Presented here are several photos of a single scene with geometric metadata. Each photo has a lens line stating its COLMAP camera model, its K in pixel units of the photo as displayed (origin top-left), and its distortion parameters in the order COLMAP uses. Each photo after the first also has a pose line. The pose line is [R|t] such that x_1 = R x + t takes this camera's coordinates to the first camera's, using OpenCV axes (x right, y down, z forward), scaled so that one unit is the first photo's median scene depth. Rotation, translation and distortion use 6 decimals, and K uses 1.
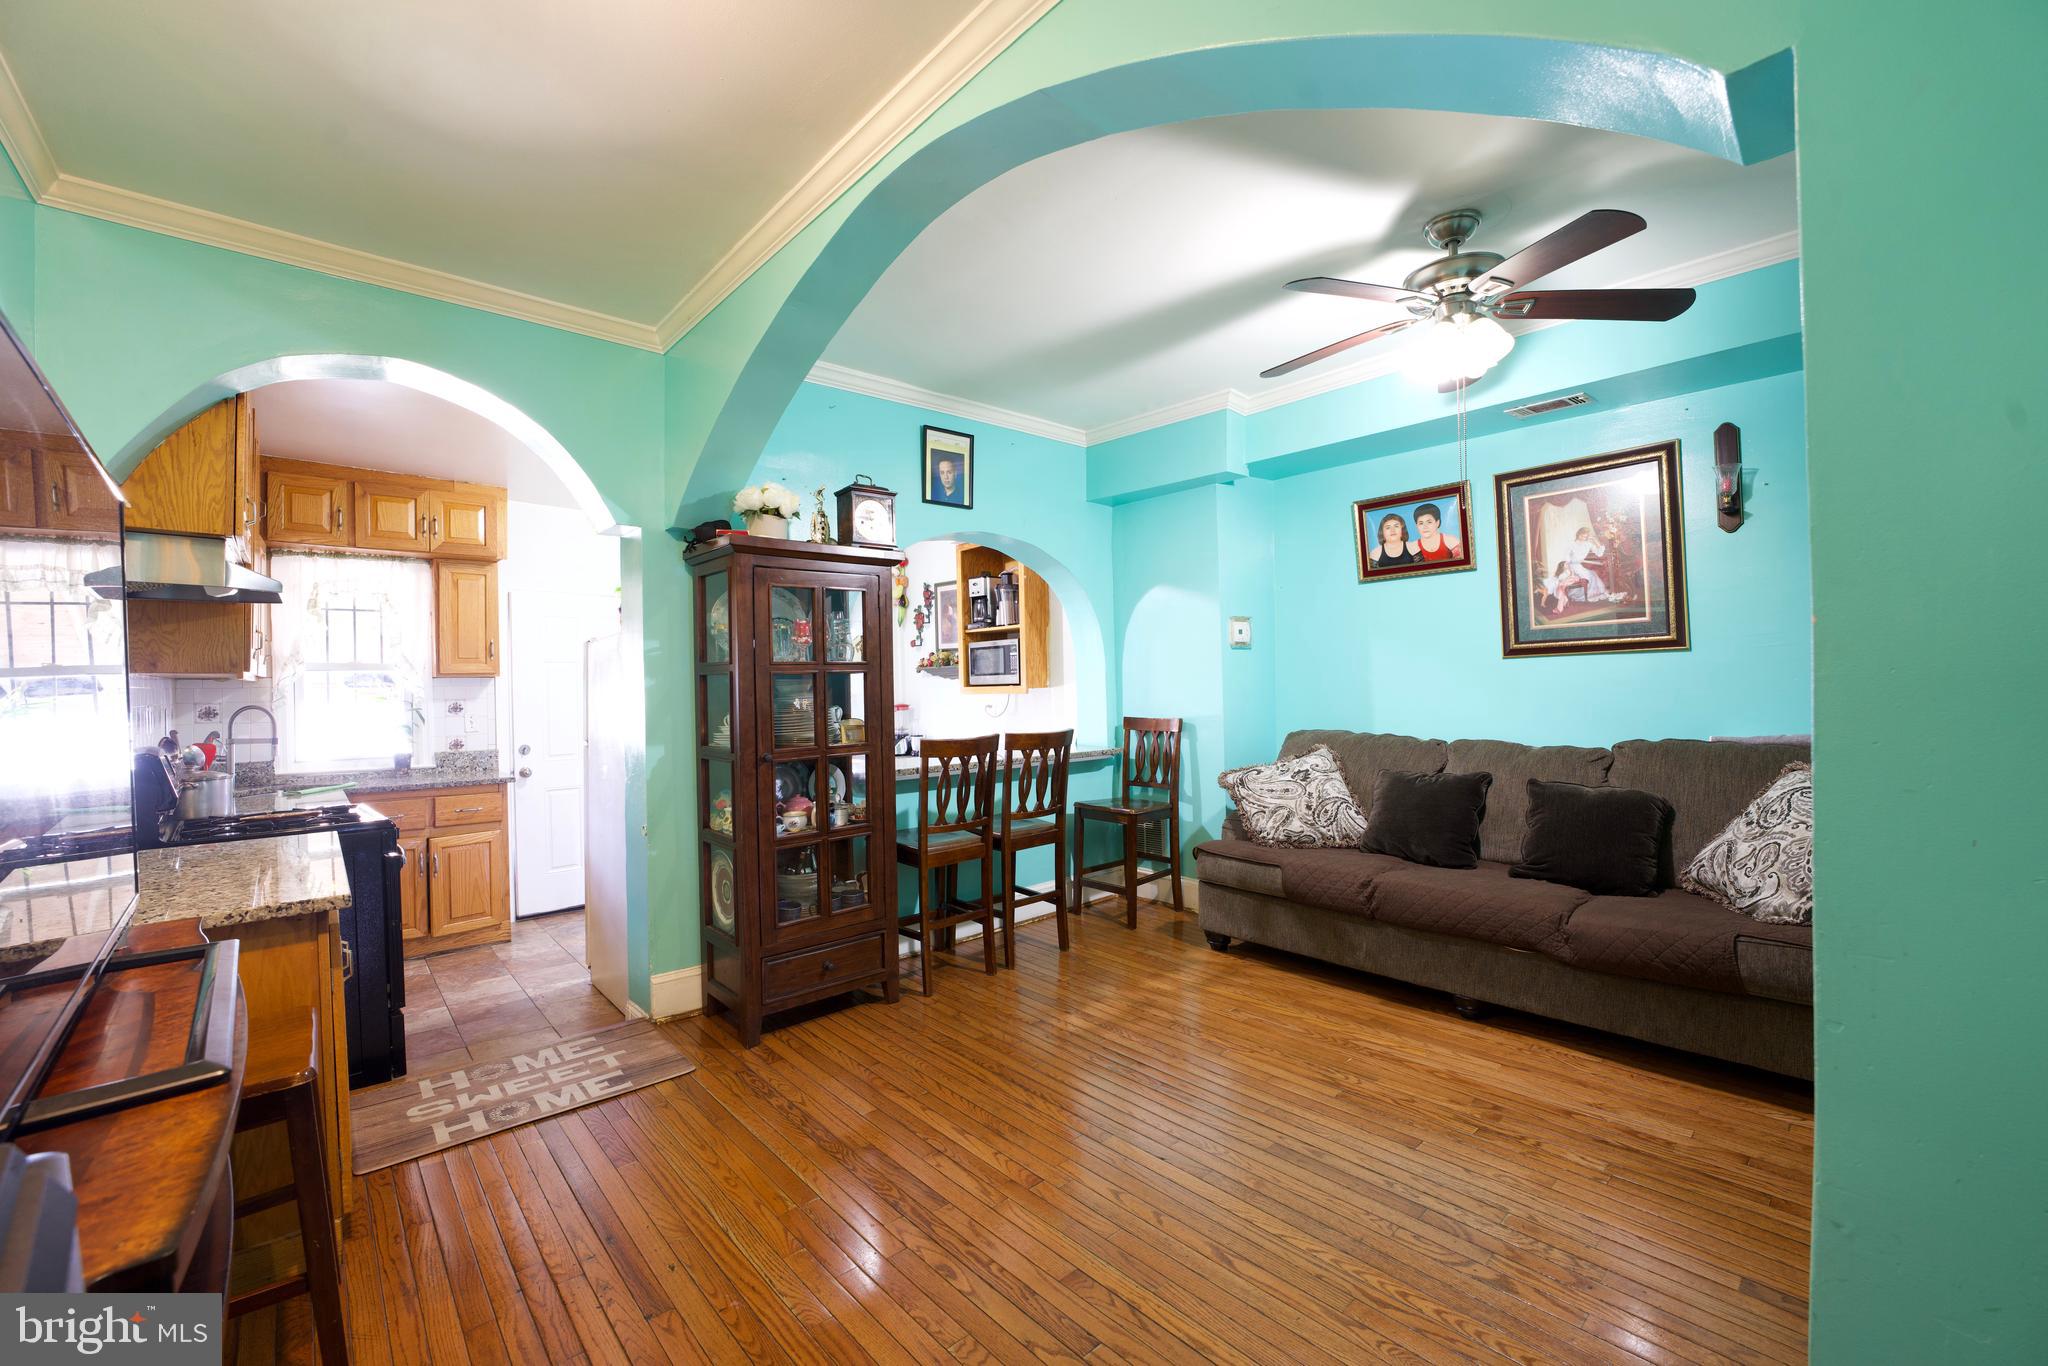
lens RADIAL K [[821.2, 0, 1012.5], [0, 821.2, 674.6], [0, 0, 1]] dist [-0.031618, 0.002469]
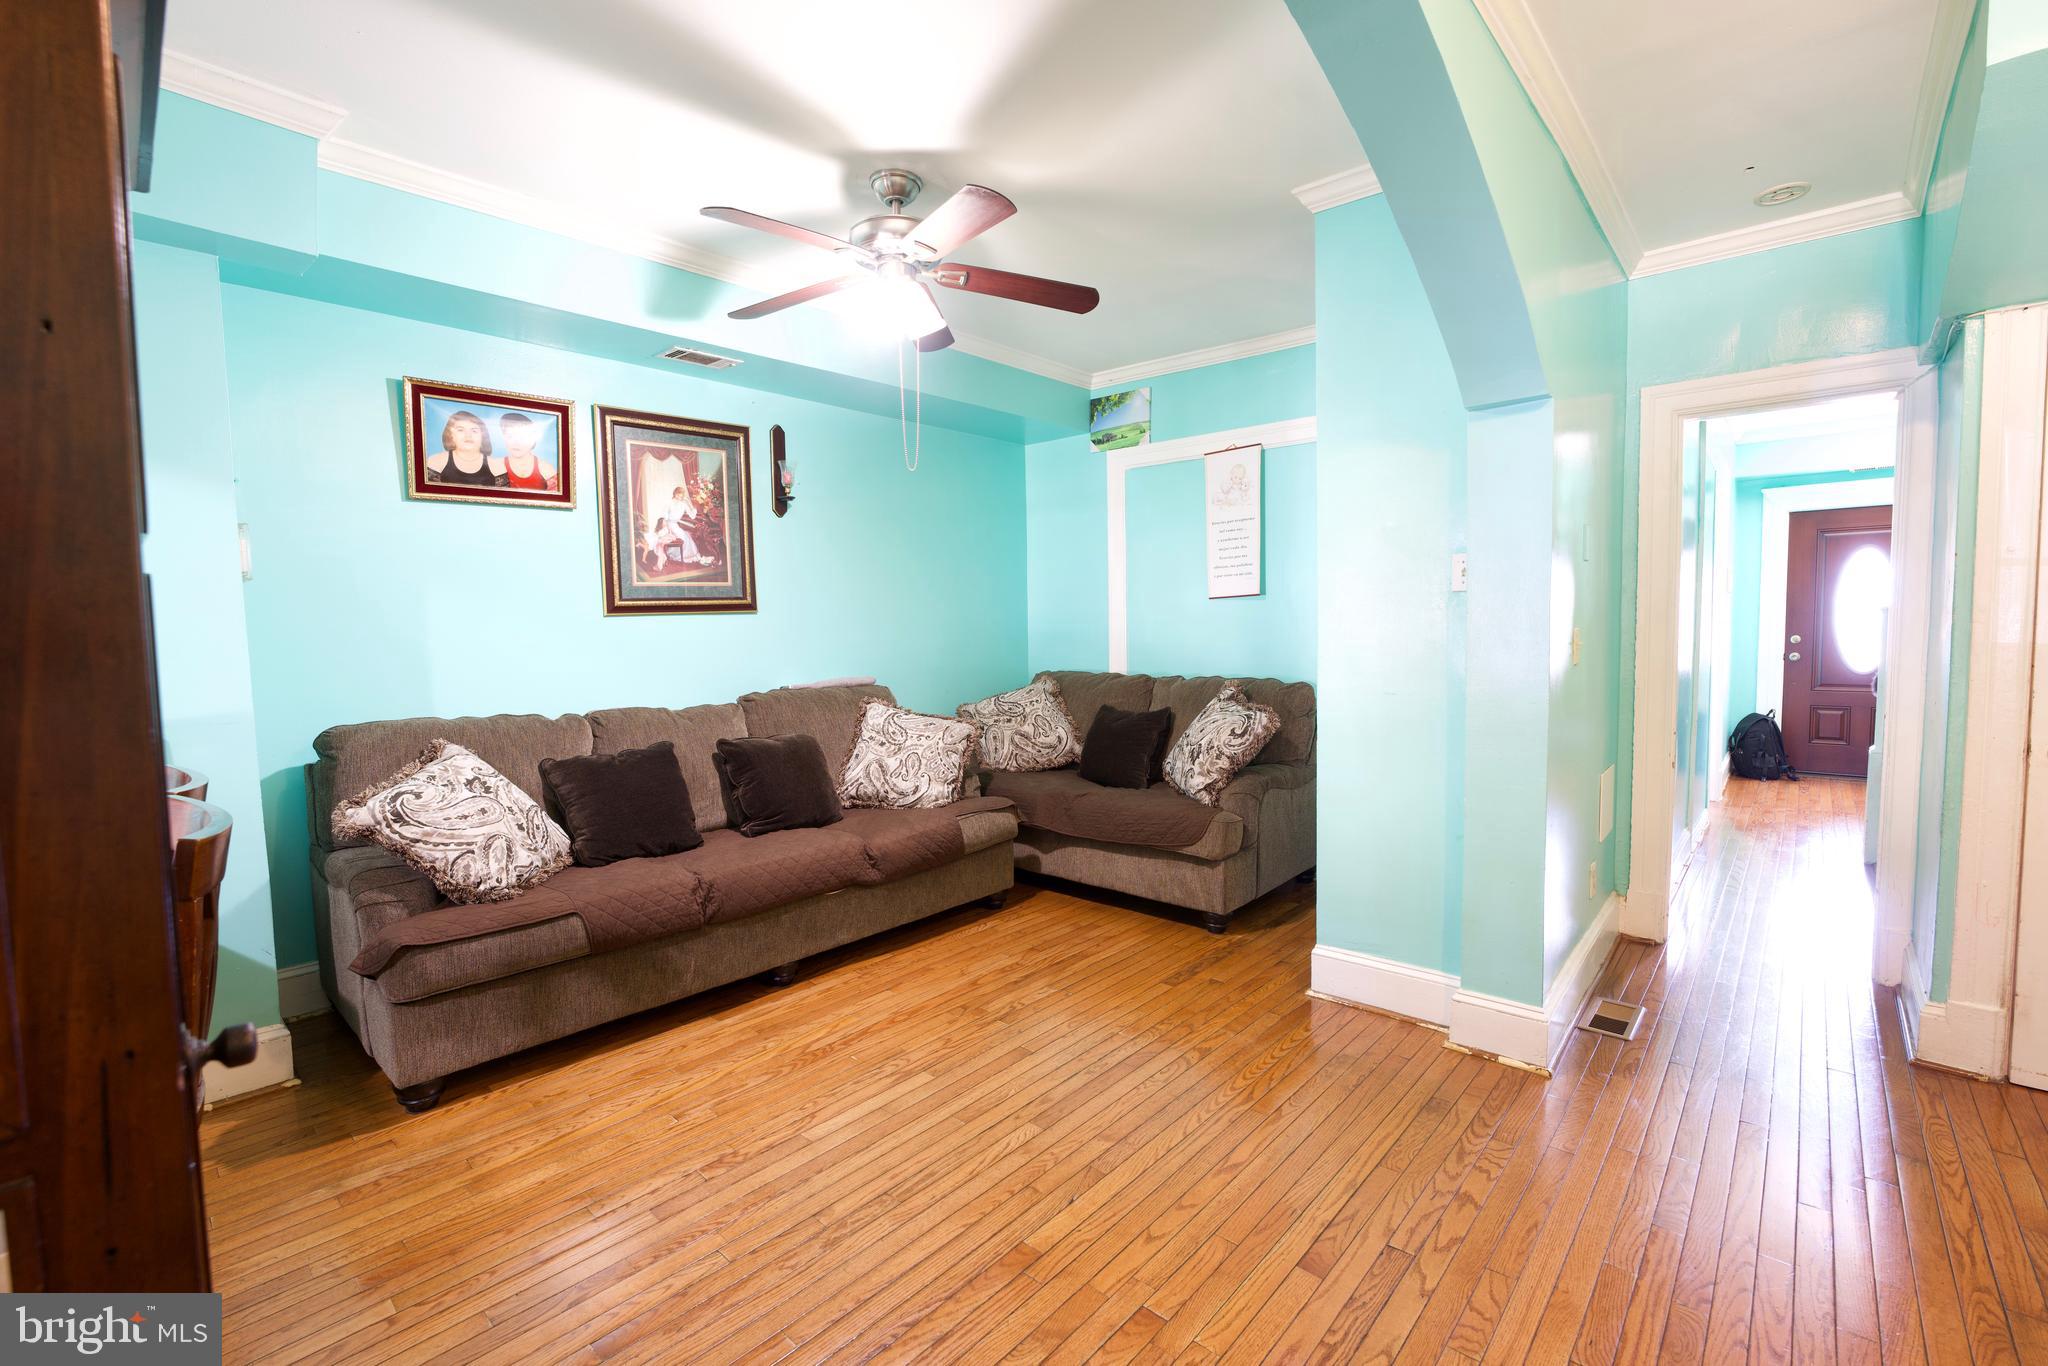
lens RADIAL K [[872.5, 0, 1015.2], [0, 872.5, 677.3], [0, 0, 1]] dist [-0.022828, 0.001182]
pose [[-0.099969, -0.042997, 0.994061, -0.444945], [0.006210, 0.999019, 0.043836, 0.009202], [-0.994971, 0.010556, -0.099604, 0.748811]]
